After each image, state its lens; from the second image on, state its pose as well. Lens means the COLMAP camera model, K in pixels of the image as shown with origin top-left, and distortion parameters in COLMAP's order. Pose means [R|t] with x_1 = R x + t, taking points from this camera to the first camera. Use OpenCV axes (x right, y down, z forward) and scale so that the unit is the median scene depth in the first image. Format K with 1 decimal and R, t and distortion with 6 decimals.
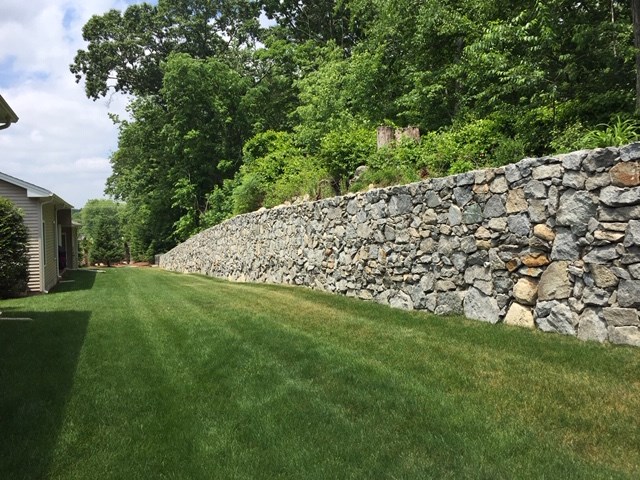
lens RADIAL K [[544.9, 0, 319.8], [0, 544.9, 240.9], [0, 0, 1]] dist [0.085645, -0.107788]
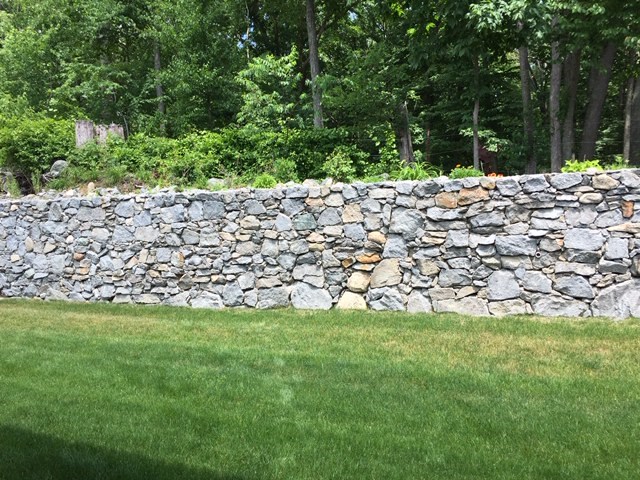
lens RADIAL K [[544.9, 0, 317.1], [0, 544.9, 238.9], [0, 0, 1]] dist [0.085645, -0.107788]
pose [[0.743987, -0.009301, 0.668129, -0.491474], [0.009160, 0.999951, 0.003721, -0.015138], [-0.668131, 0.003352, 0.744036, 0.079191]]
